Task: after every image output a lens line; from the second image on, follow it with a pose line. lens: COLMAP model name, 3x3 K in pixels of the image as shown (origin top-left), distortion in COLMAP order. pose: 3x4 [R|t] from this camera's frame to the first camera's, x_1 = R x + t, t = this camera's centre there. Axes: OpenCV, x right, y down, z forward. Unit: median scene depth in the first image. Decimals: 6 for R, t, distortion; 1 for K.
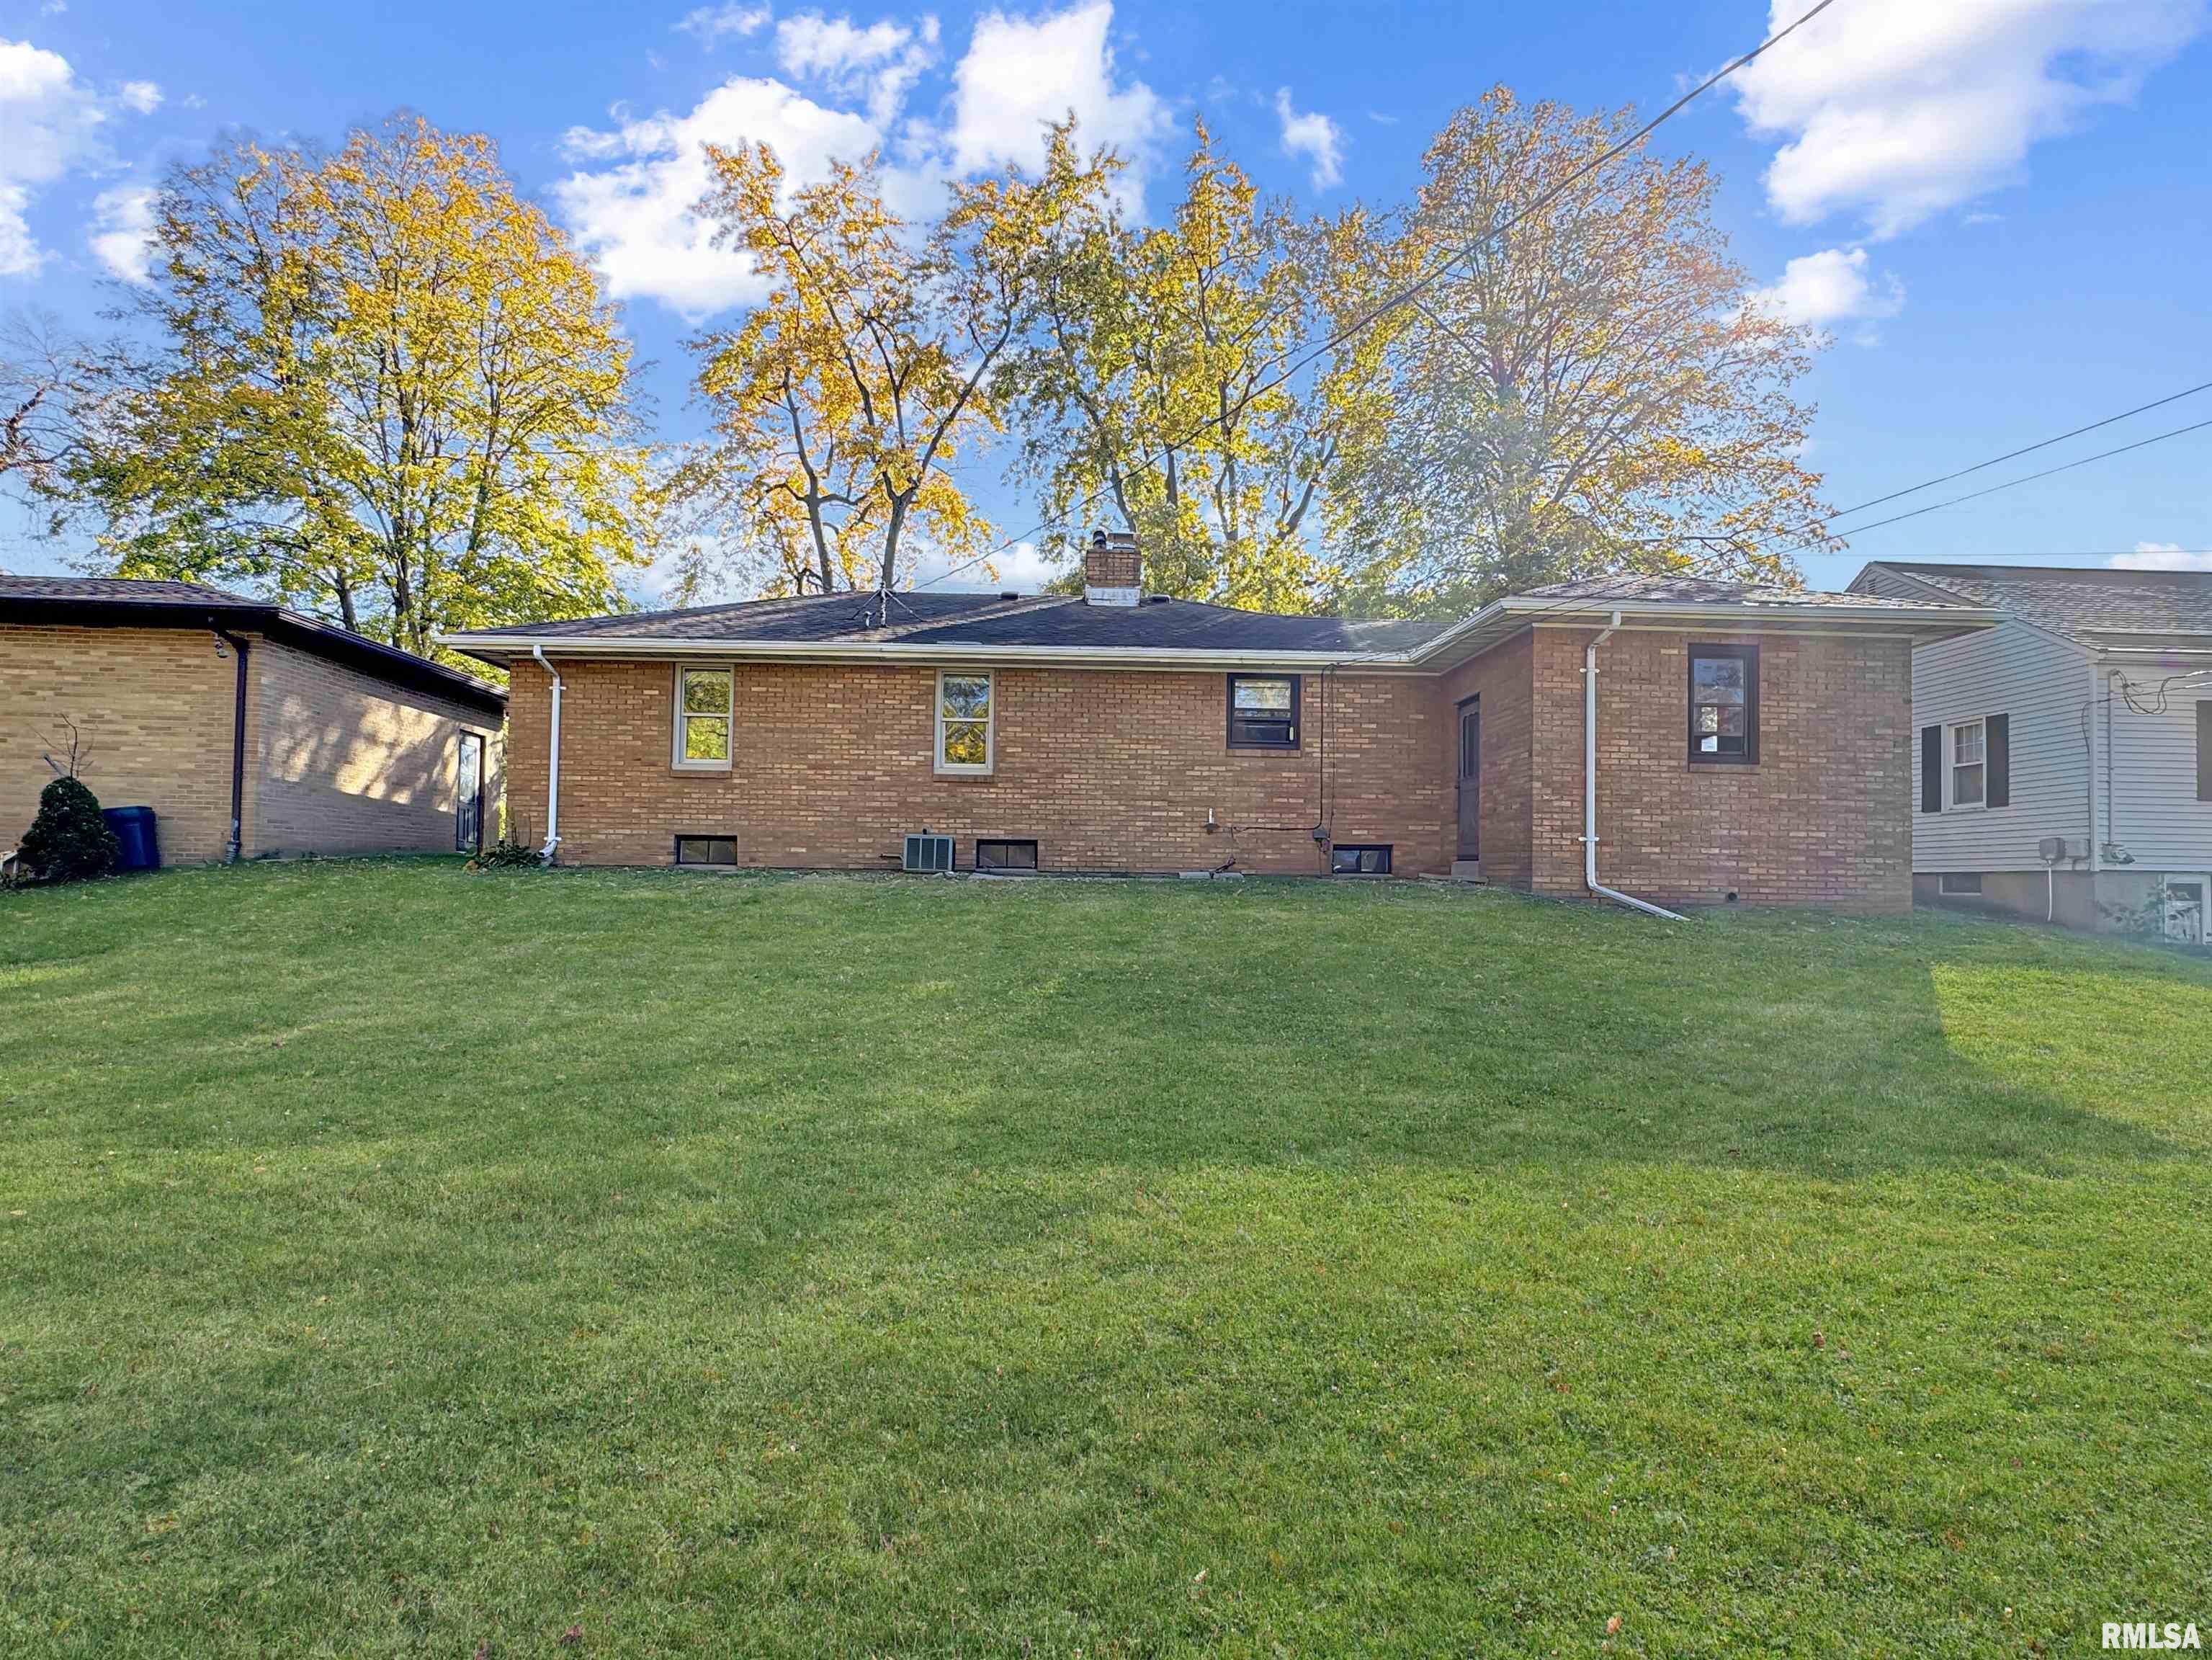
lens RADIAL K [[1090.9, 0, 1106.0], [0, 1090.9, 830.0], [0, 0, 1]] dist [0.000506, 0.000227]
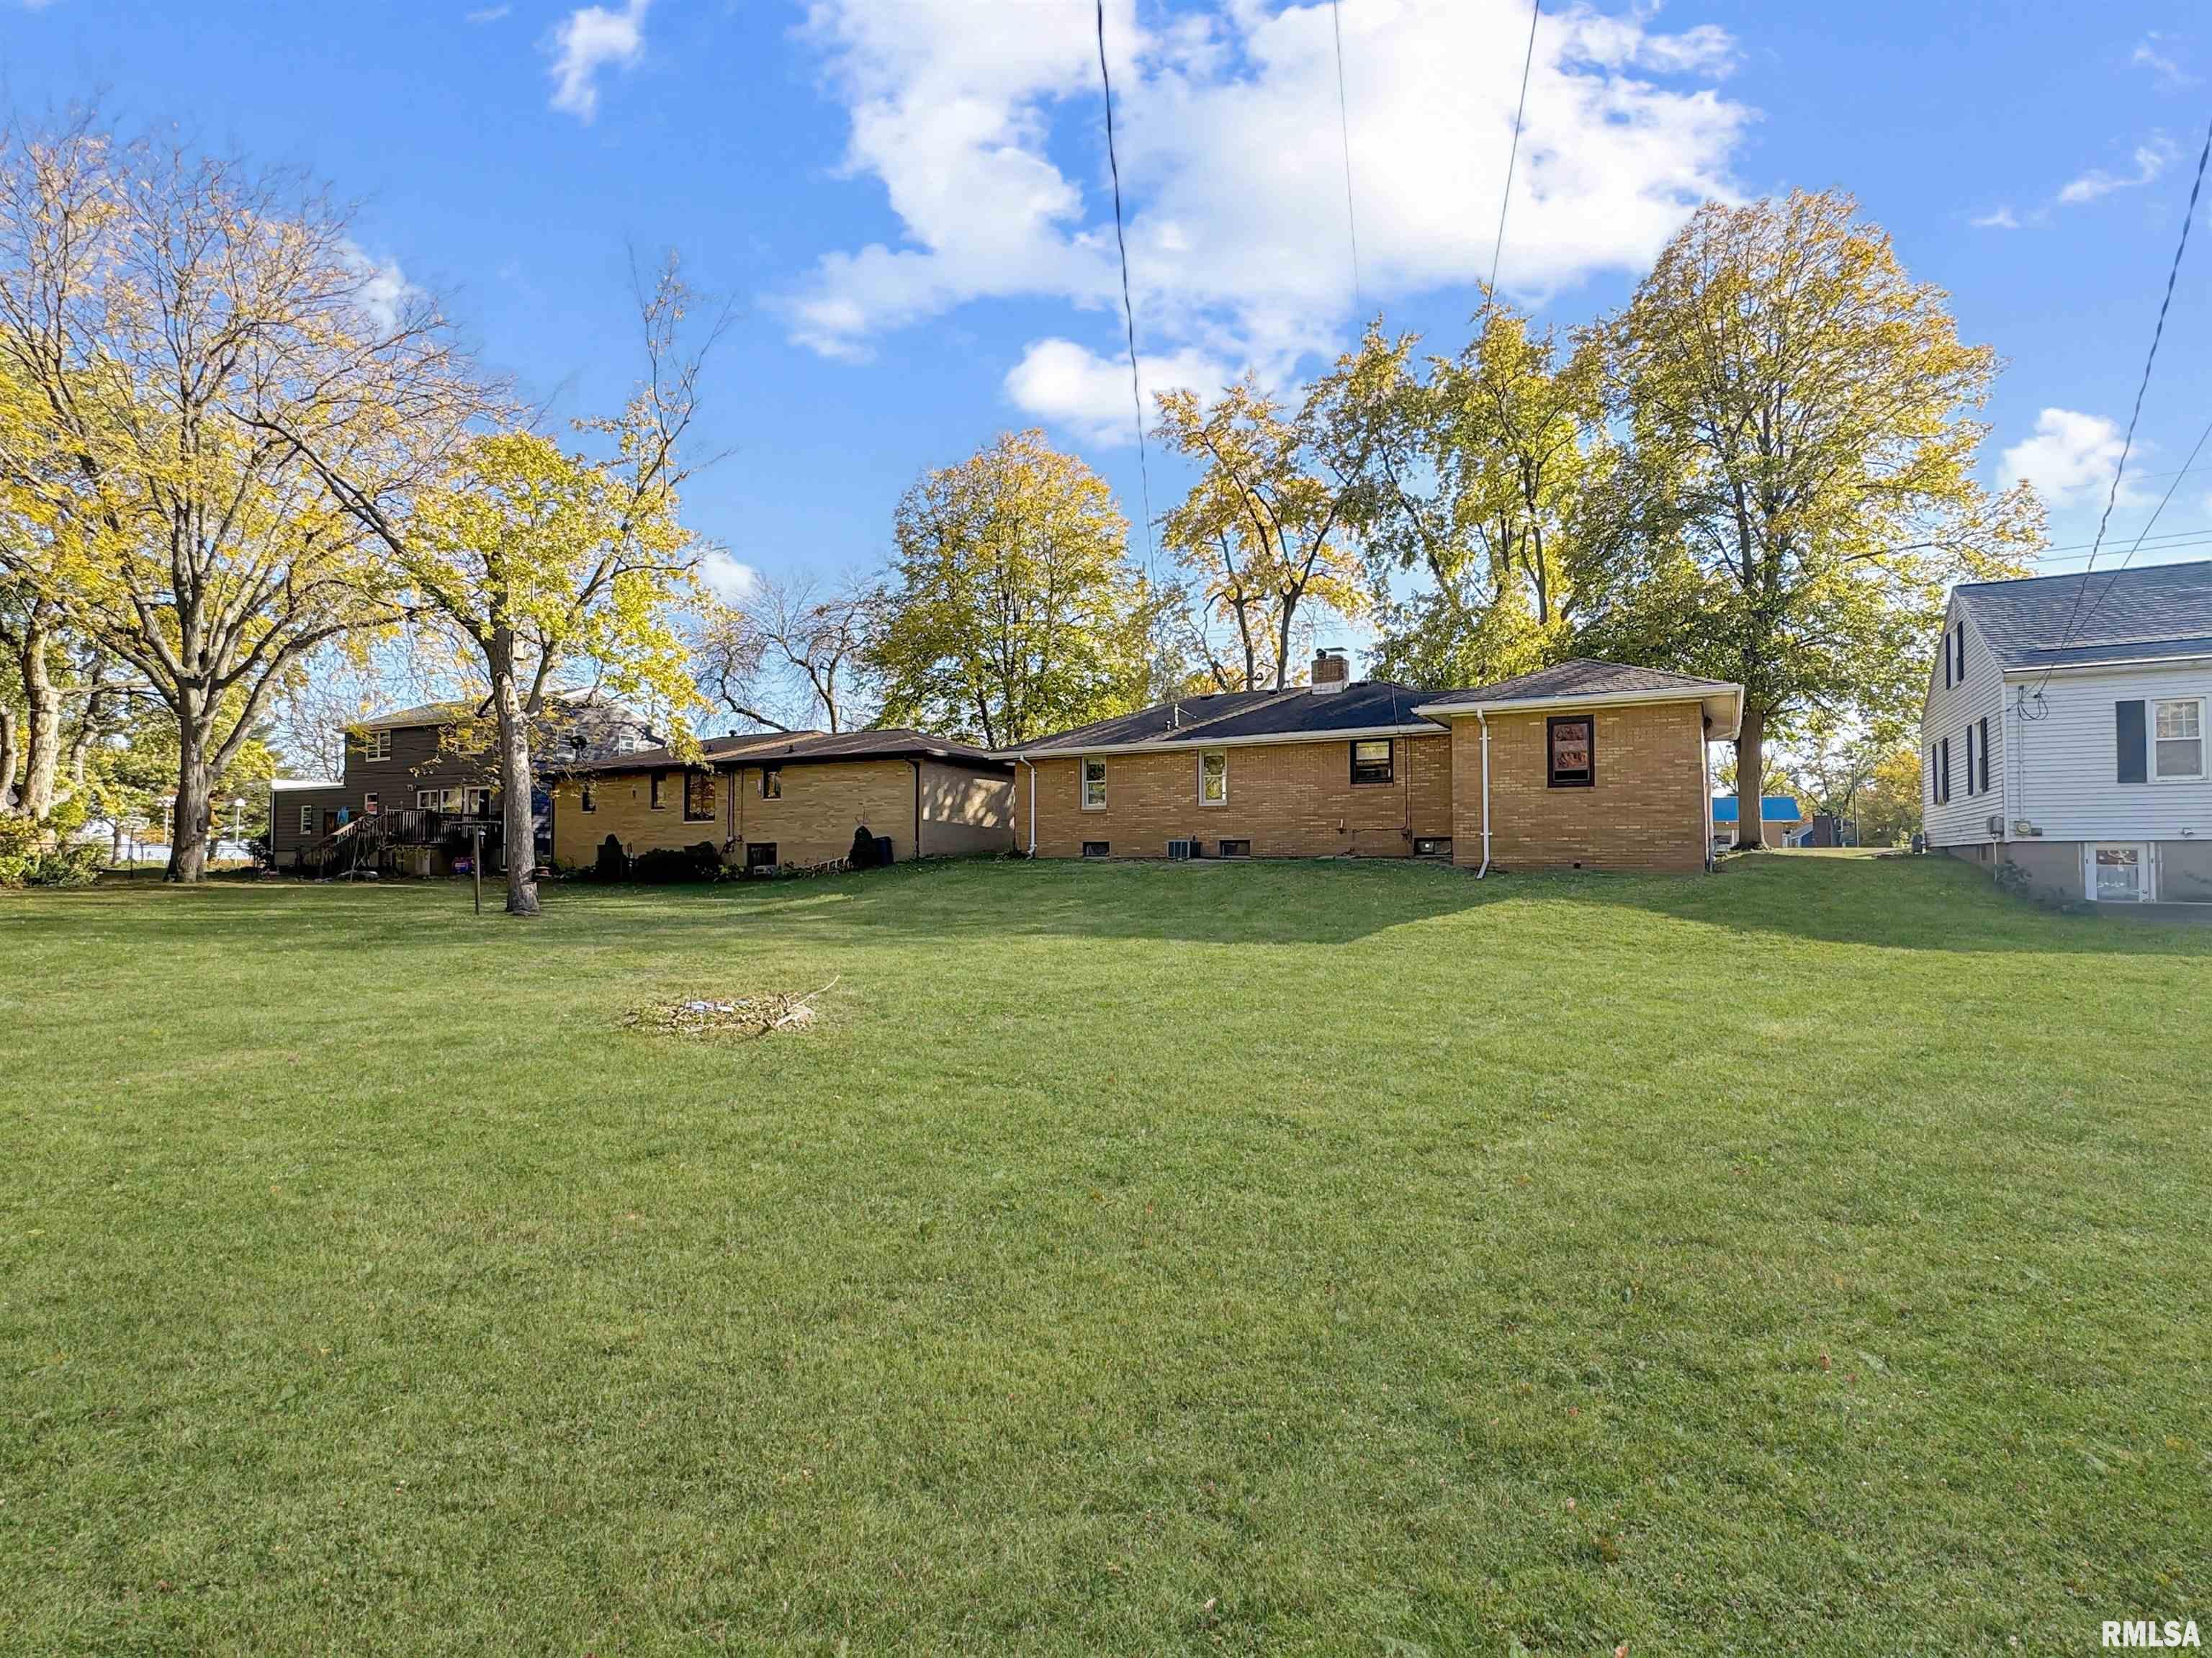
lens RADIAL K [[1090.7, 0, 1106.0], [0, 1090.7, 829.0], [0, 0, 1]] dist [0.000506, 0.000227]
pose [[0.845056, -0.031725, -0.533735, 0.710460], [0.039150, 0.999230, 0.002592, -0.023345], [0.533242, -0.023086, 0.845648, -0.678882]]
